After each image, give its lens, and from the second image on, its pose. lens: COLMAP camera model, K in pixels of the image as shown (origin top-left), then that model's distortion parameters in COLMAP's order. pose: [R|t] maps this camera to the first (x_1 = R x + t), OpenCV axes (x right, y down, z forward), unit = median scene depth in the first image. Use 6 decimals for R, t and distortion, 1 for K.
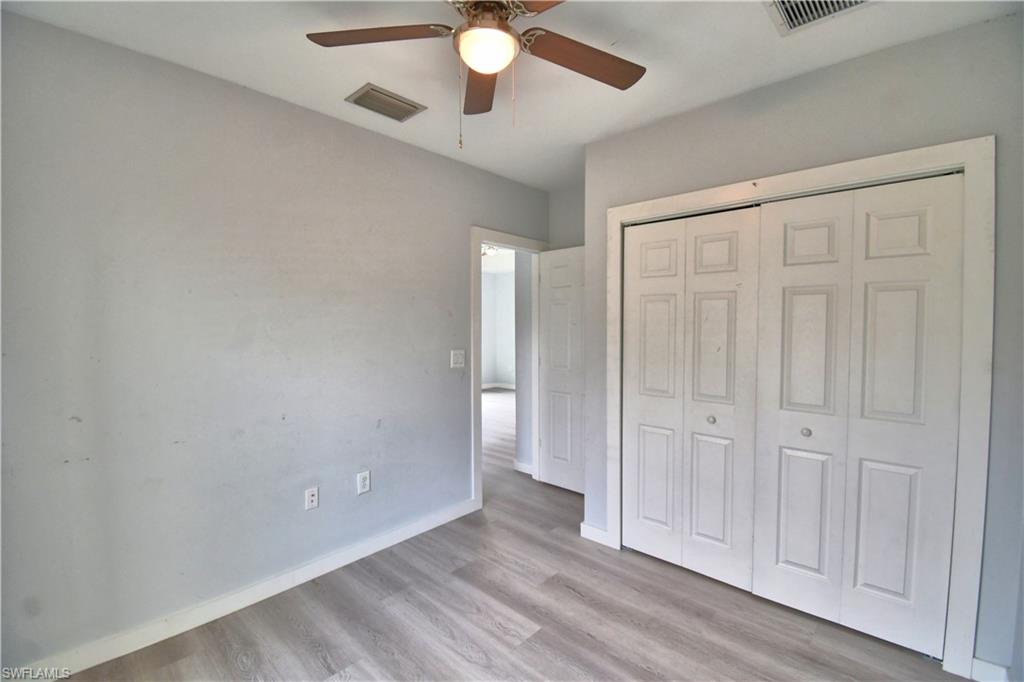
lens RADIAL K [[448.1, 0, 507.8], [0, 448.1, 341.1], [0, 0, 1]] dist [0.023616, -0.026150]
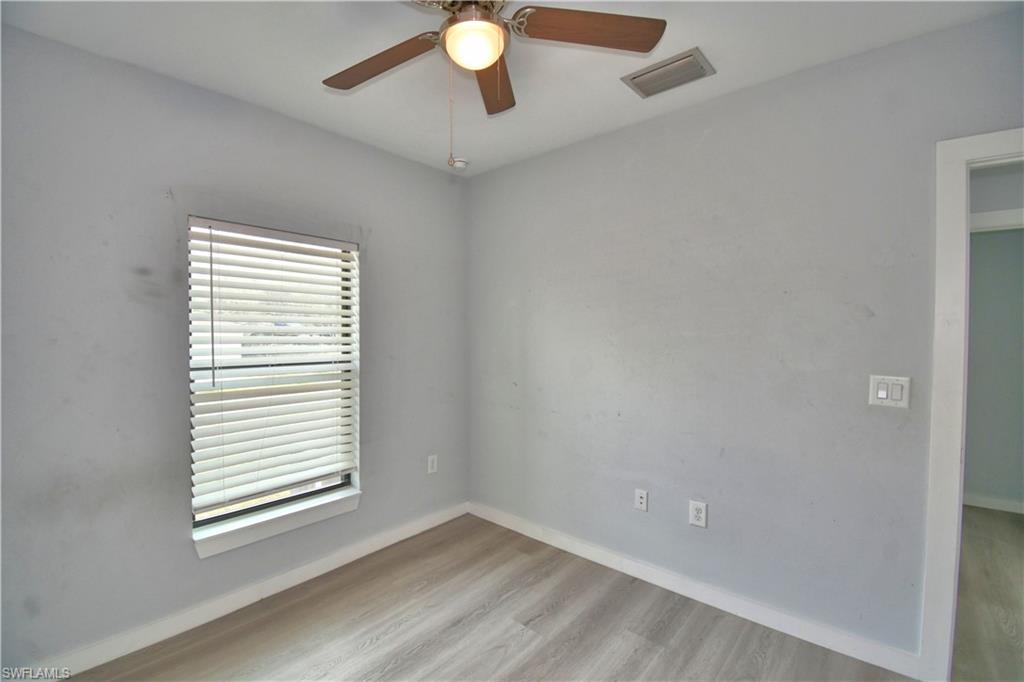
lens RADIAL K [[448.1, 0, 507.8], [0, 448.1, 341.1], [0, 0, 1]] dist [0.023616, -0.026150]
pose [[0.032317, 0.025423, -0.999154, 0.568567], [-0.036368, 0.999044, 0.024244, -0.025625], [0.998816, 0.035553, 0.033210, 0.650232]]
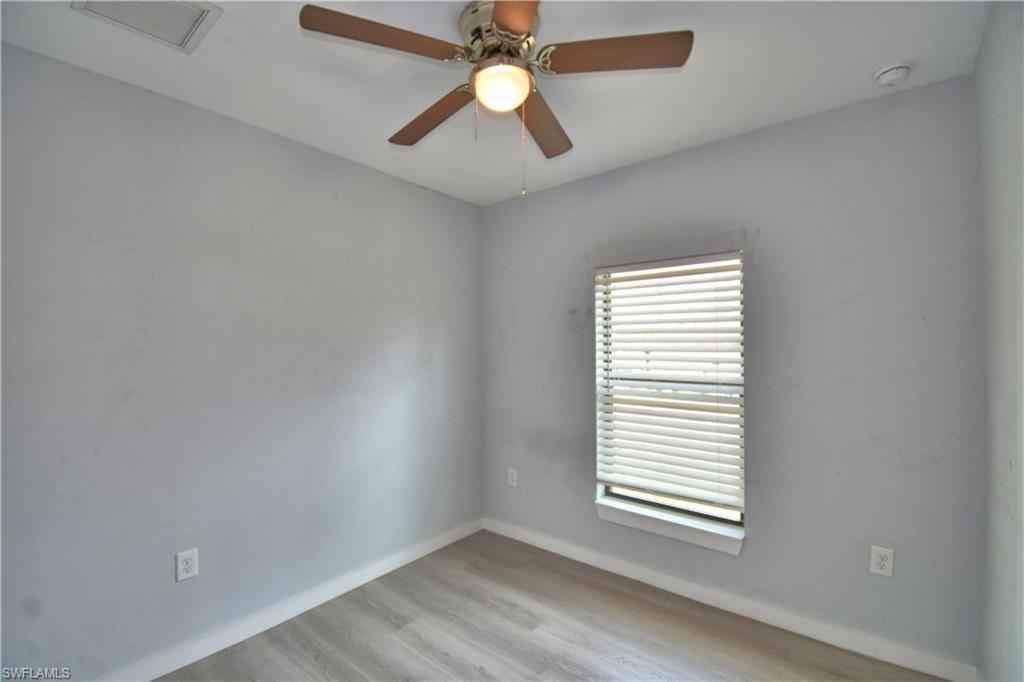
lens RADIAL K [[448.1, 0, 507.8], [0, 448.1, 341.1], [0, 0, 1]] dist [0.023616, -0.026150]
pose [[-0.997532, 0.012028, -0.069181, 0.011415], [0.009932, 0.999483, 0.030572, -0.065302], [0.069513, 0.029810, -0.997136, 1.243360]]
